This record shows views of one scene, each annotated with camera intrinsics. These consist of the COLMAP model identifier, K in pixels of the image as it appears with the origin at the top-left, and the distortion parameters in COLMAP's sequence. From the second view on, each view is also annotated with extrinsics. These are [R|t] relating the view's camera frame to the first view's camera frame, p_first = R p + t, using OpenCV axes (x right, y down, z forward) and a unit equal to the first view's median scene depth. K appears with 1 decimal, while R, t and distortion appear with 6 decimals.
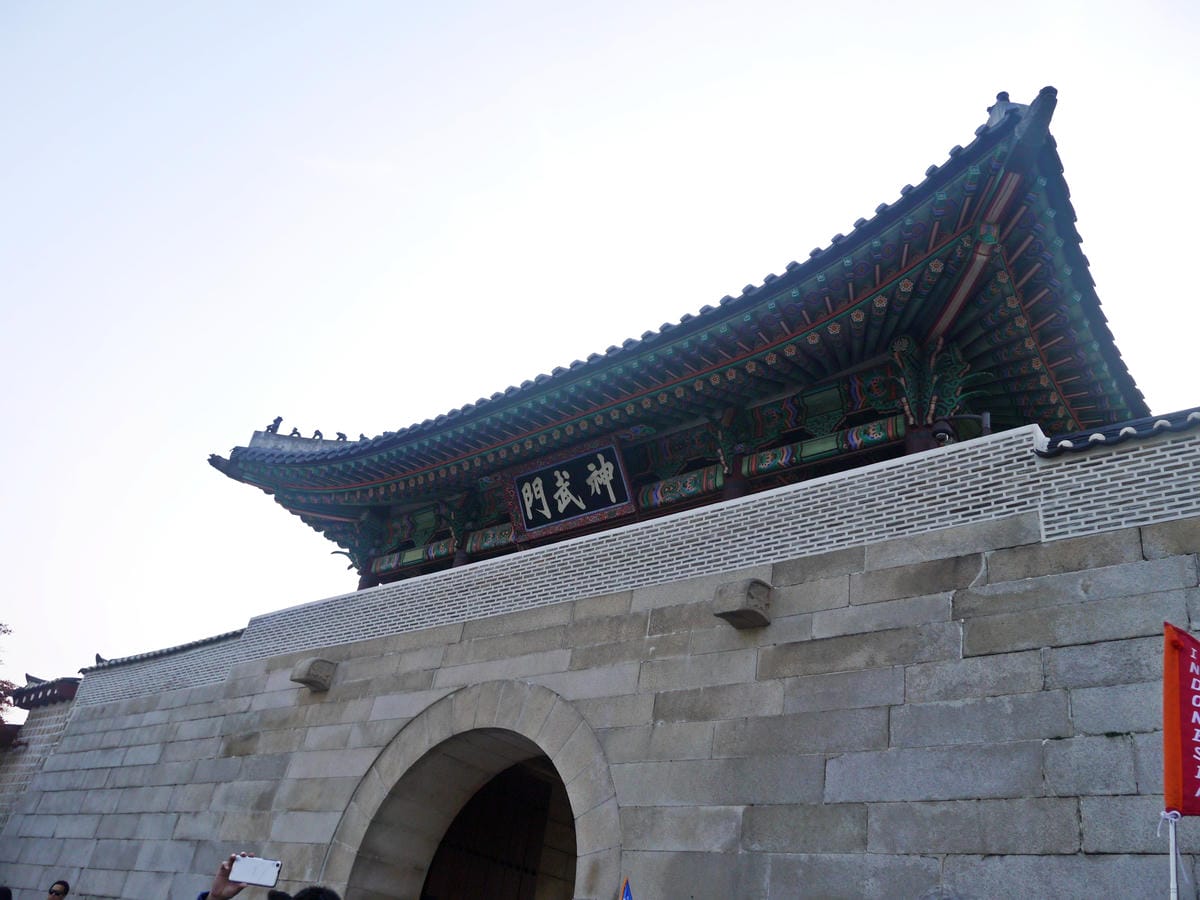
lens RADIAL K [[1002.5, 0, 597.7], [0, 1002.5, 450.7], [0, 0, 1]] dist [-0.070932, 0.045133]
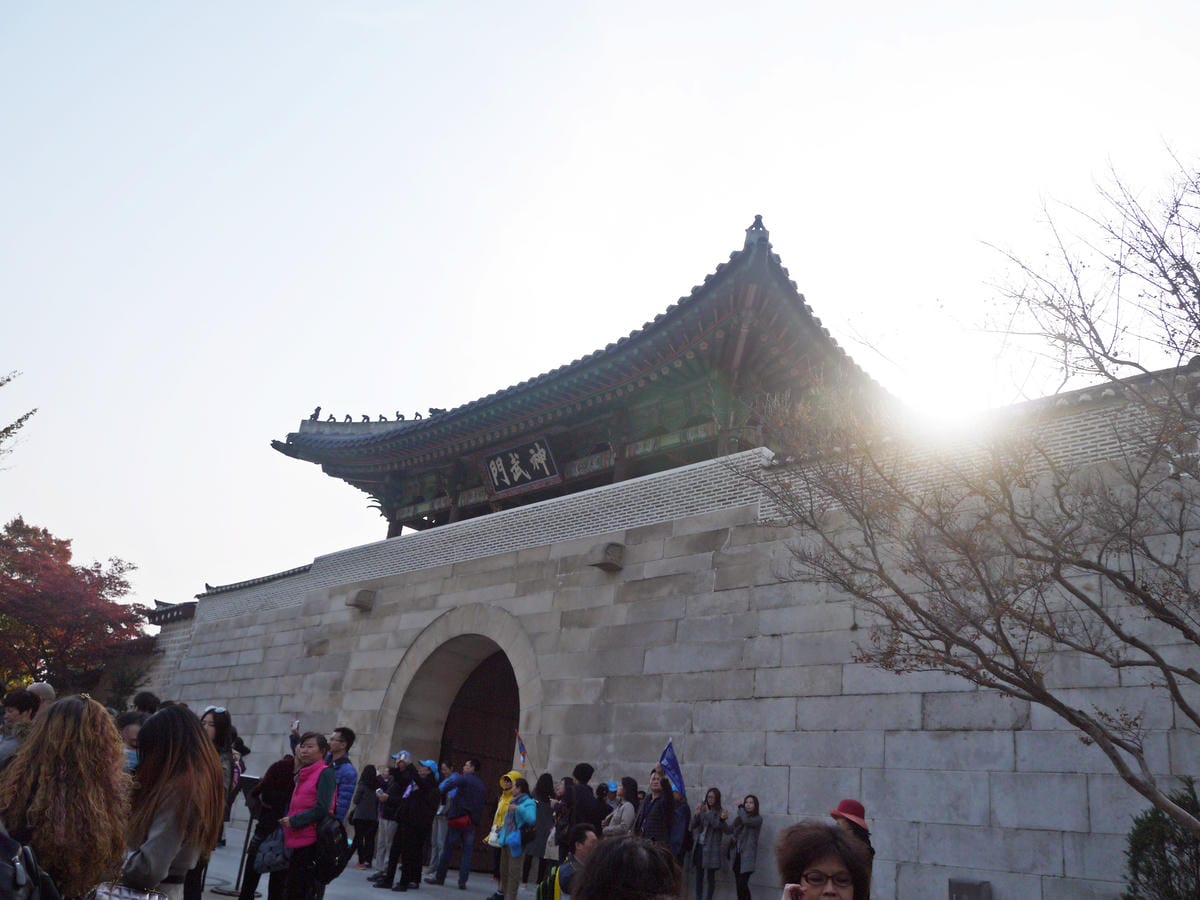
lens RADIAL K [[1002.5, 0, 599.0], [0, 1002.5, 449.1], [0, 0, 1]] dist [-0.070932, 0.045133]
pose [[0.995983, -0.070514, -0.055180, 0.192287], [0.077582, 0.987293, 0.138681, -0.203398], [0.044700, -0.142405, 0.988799, -0.486756]]
